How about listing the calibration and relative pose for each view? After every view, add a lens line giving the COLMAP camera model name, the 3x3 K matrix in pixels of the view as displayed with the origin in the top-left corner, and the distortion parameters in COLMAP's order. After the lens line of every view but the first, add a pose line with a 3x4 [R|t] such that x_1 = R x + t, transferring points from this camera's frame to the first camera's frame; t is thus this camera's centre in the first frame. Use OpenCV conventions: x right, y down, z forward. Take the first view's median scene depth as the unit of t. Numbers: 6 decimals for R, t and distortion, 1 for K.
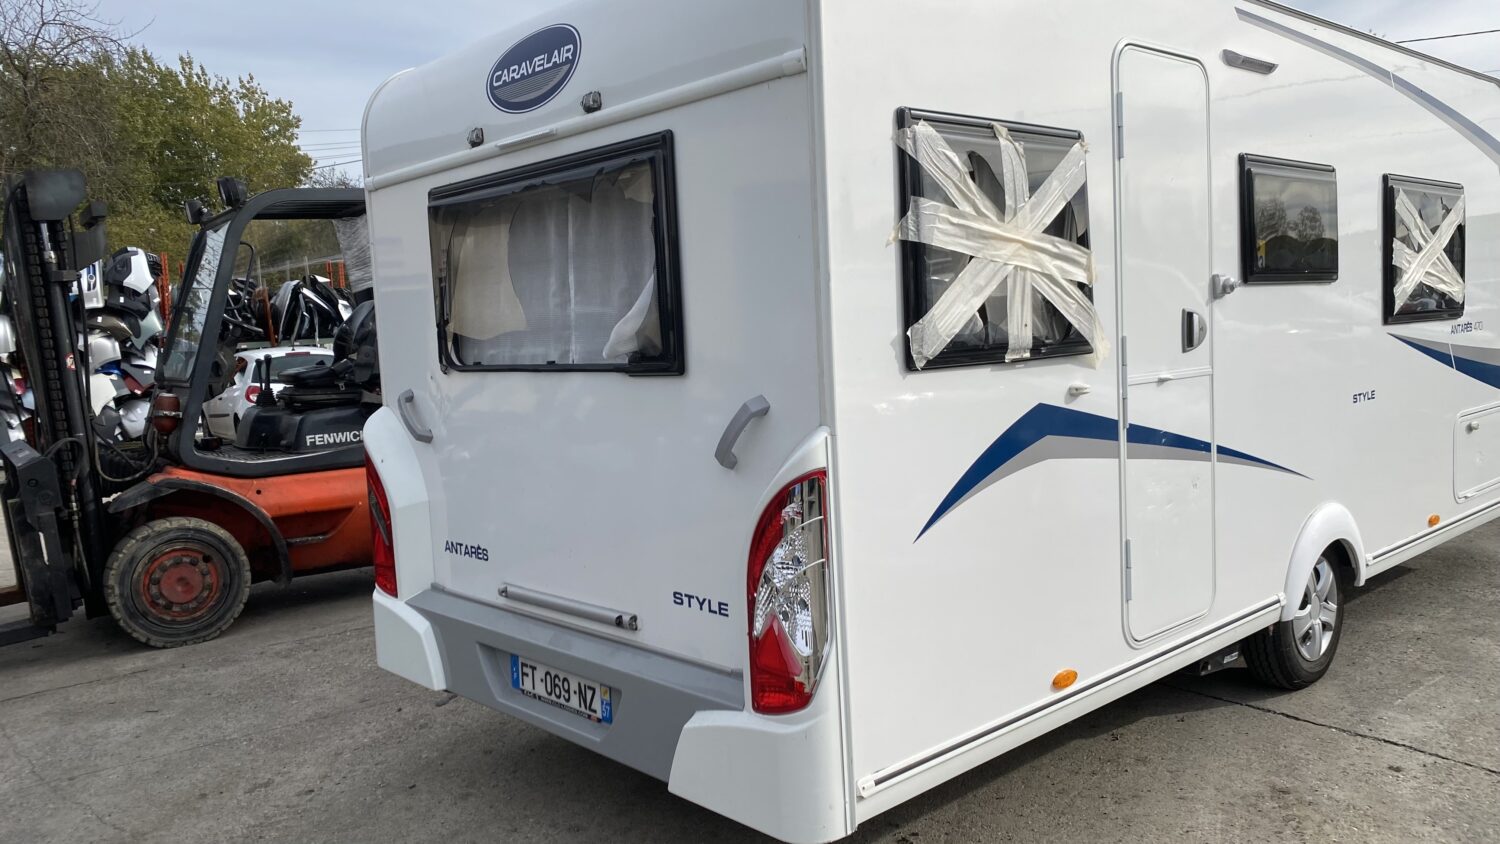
lens RADIAL K [[1154.0, 0, 750.0], [0, 1154.0, 422.0], [0, 0, 1]] dist [0.073447, -0.113603]
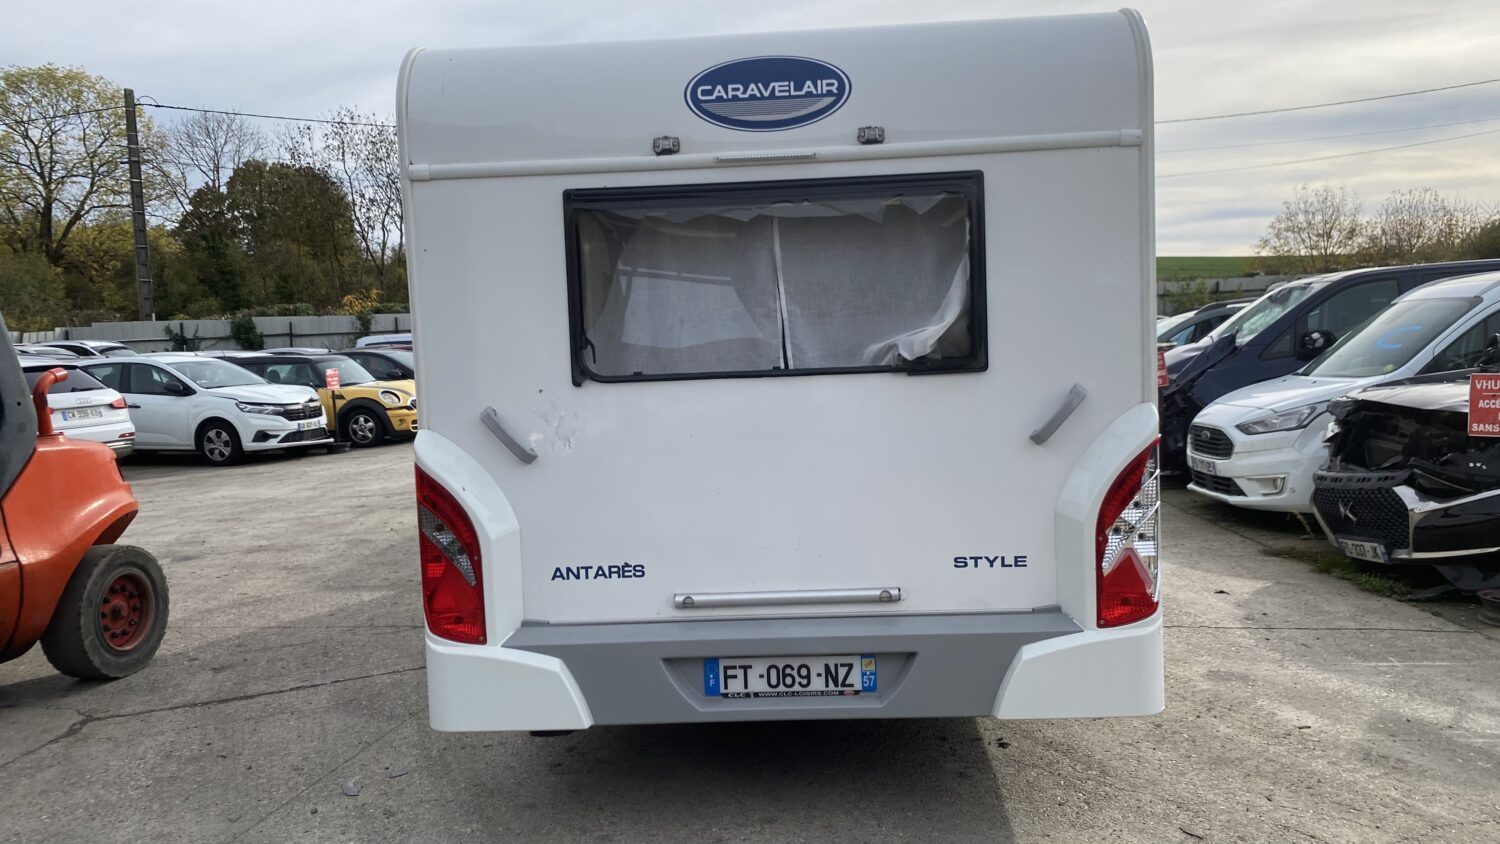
lens RADIAL K [[1163.2, 0, 750.0], [0, 1163.2, 422.0], [0, 0, 1]] dist [0.102605, -0.121875]
pose [[0.707201, -0.029146, 0.706411, -0.944355], [0.063317, 0.997746, -0.022222, 0.019851], [-0.704171, 0.060443, 0.707453, 0.265326]]
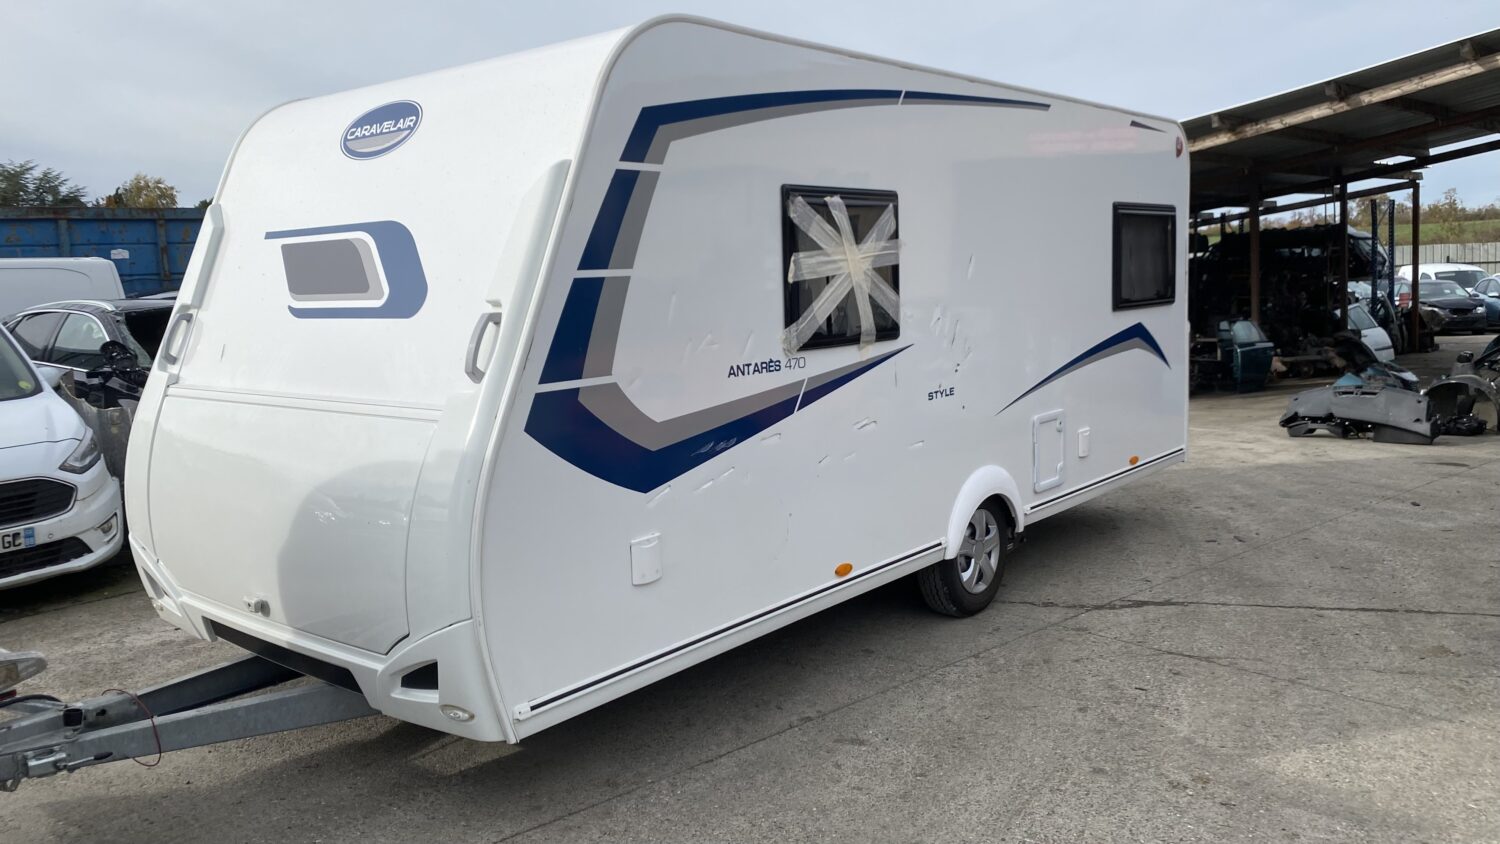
lens RADIAL K [[1125.7, 0, 768.2], [0, 1125.7, 395.4], [0, 0, 1]] dist [0.122991, -0.204643]
pose [[-0.984001, 0.099300, -0.147922, 0.708204], [0.069903, 0.978880, 0.192114, -0.342025], [0.163875, 0.178700, -0.970160, 3.222874]]
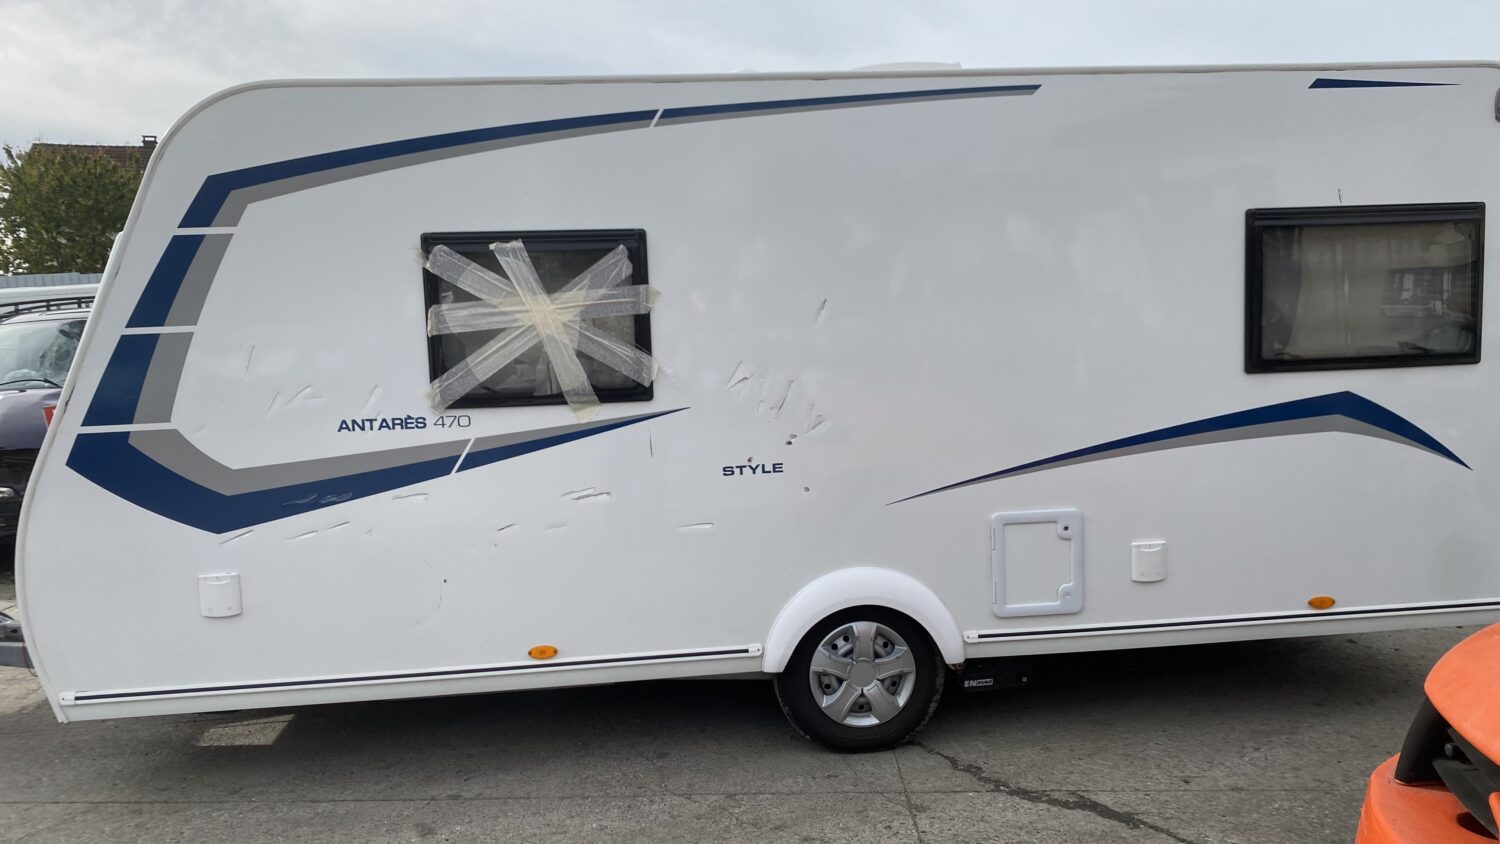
lens RADIAL K [[1154.0, 0, 750.0], [0, 1154.0, 422.0], [0, 0, 1]] dist [0.073447, -0.113603]
pose [[-0.813945, 0.023567, 0.580463, -0.432834], [0.120498, 0.984296, 0.129005, -0.255492], [-0.568307, 0.174948, -0.804003, 2.818141]]
